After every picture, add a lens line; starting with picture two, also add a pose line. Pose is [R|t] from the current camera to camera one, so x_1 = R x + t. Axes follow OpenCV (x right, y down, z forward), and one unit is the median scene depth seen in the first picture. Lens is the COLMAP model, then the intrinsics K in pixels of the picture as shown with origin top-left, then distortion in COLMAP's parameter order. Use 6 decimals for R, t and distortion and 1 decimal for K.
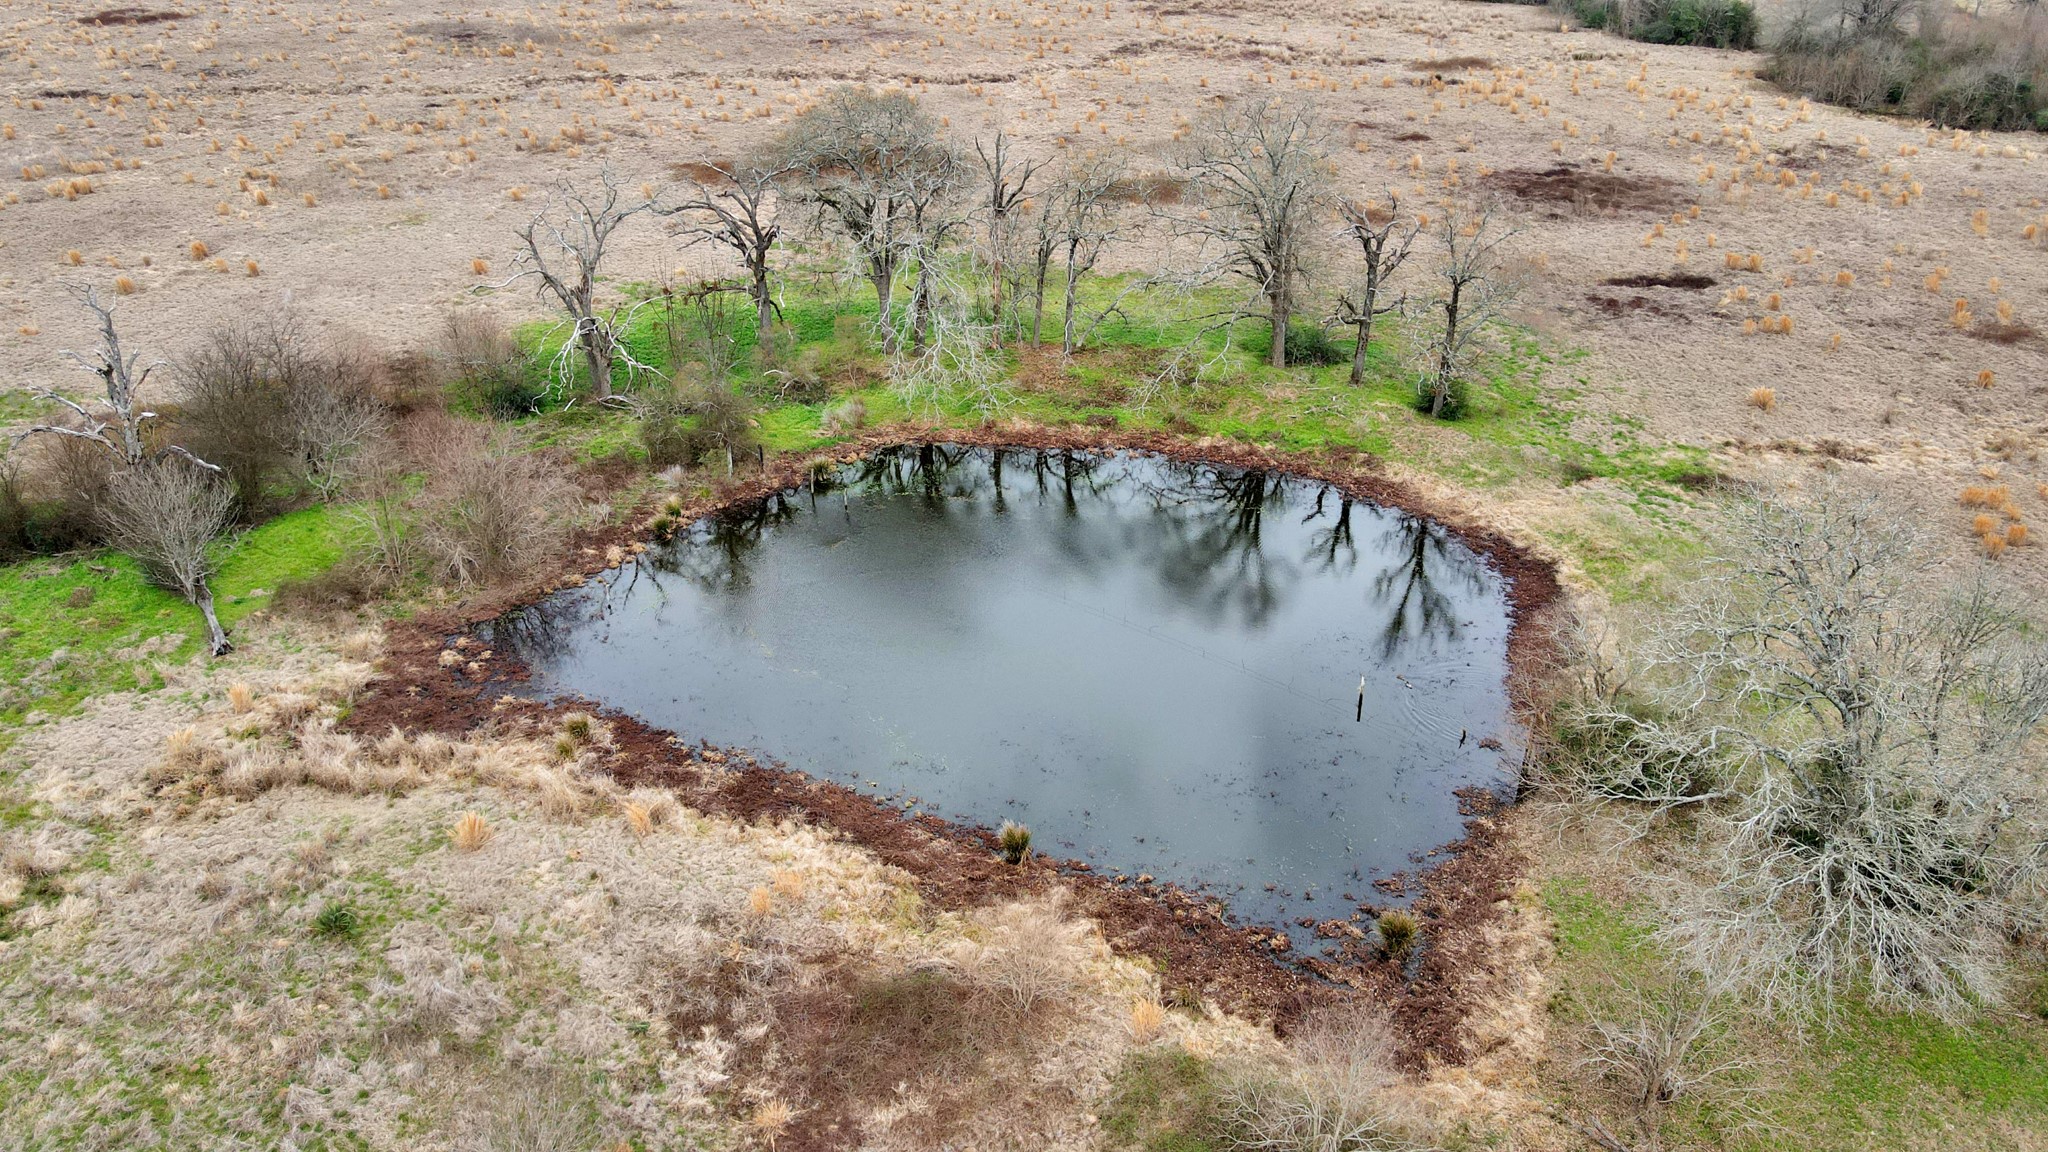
lens RADIAL K [[1456.2, 0, 1019.5], [0, 1456.2, 571.0], [0, 0, 1]] dist [-0.000562, 0.034694]
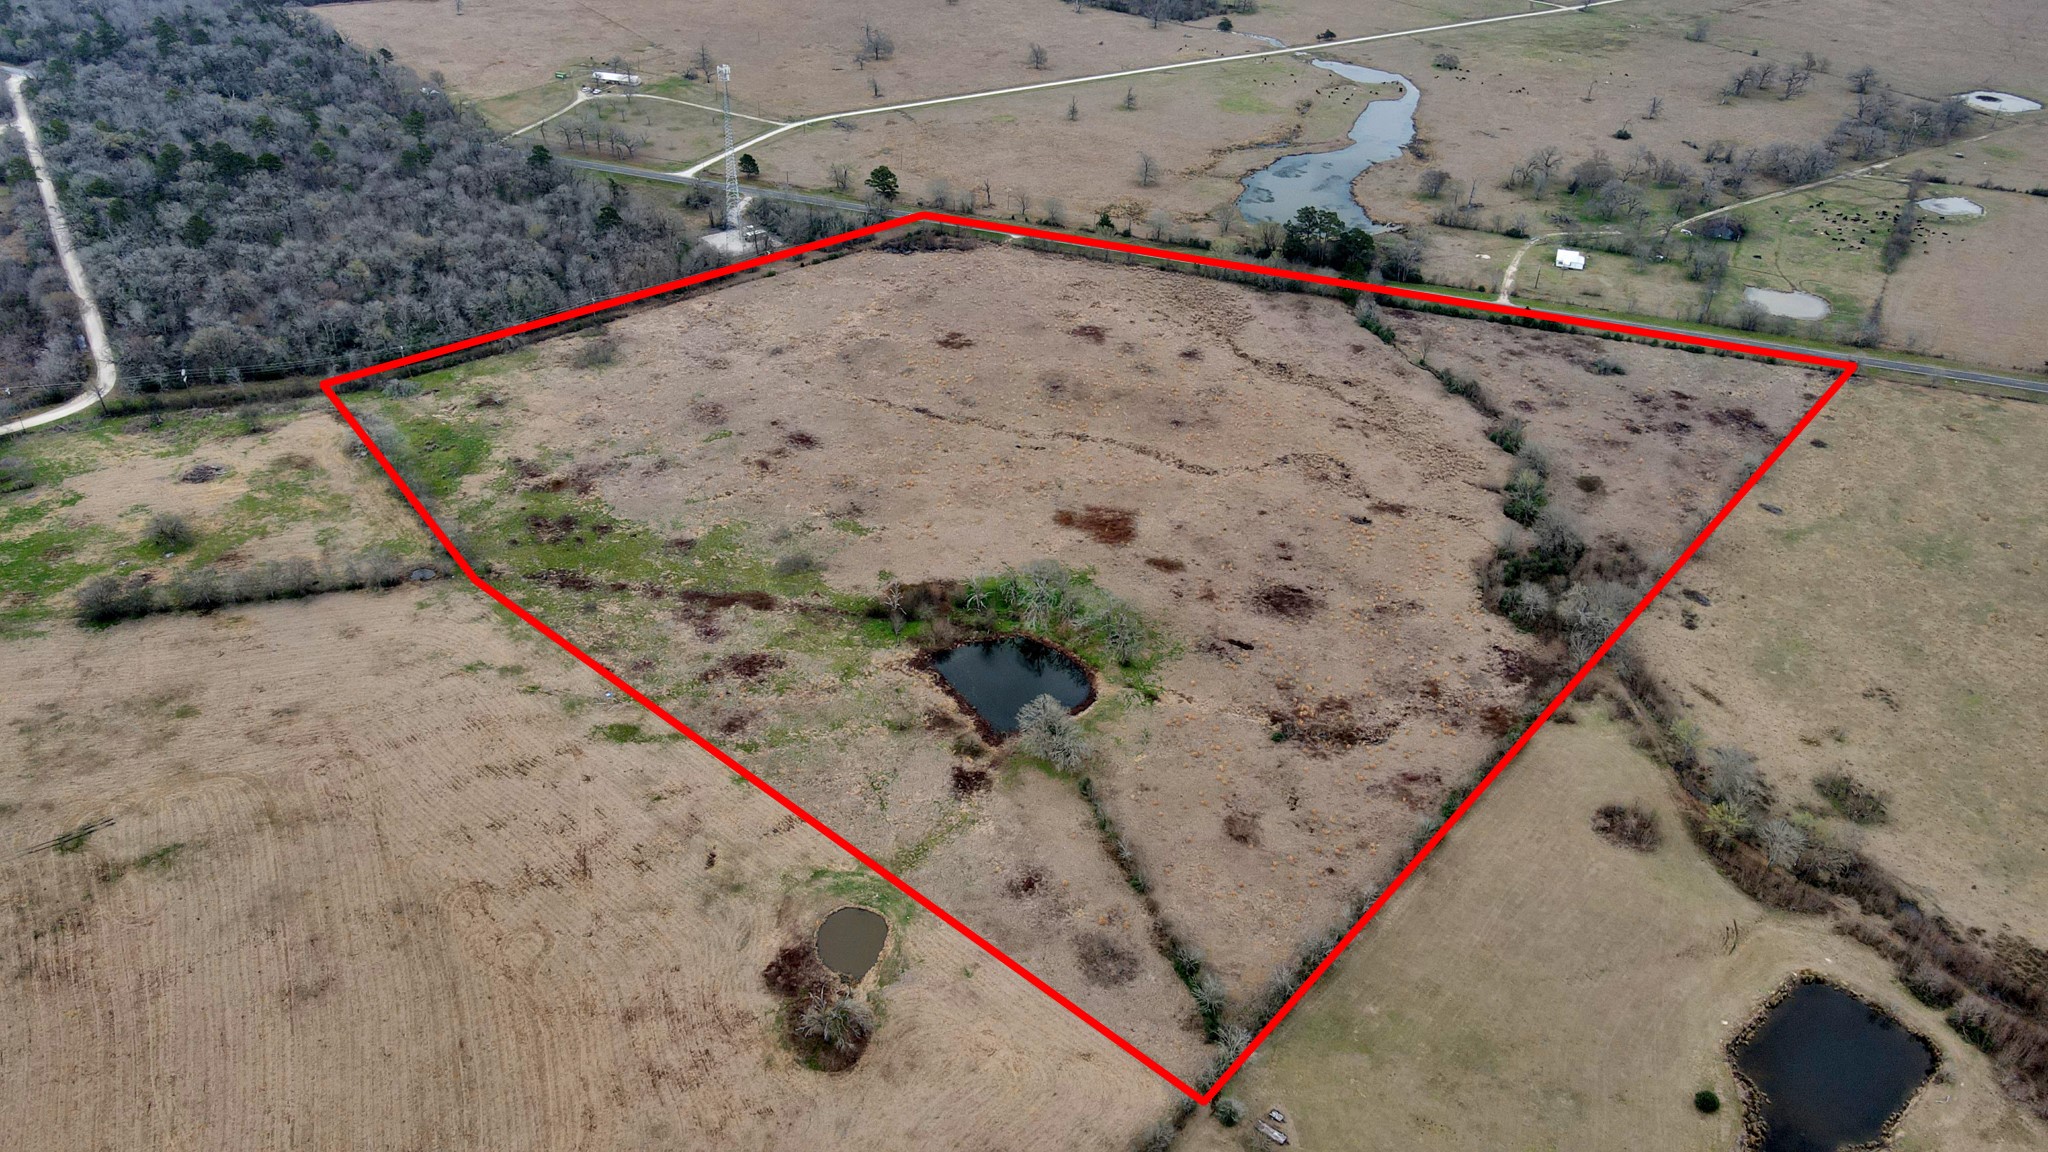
lens RADIAL K [[1498.9, 0, 1040.5], [0, 1498.9, 578.8], [0, 0, 1]] dist [-0.006872, 0.059152]
pose [[0.864709, 0.293645, -0.407494, 1.537863], [-0.263017, 0.955897, 0.130704, -0.738886], [0.427902, -0.005843, 0.903806, -2.775696]]
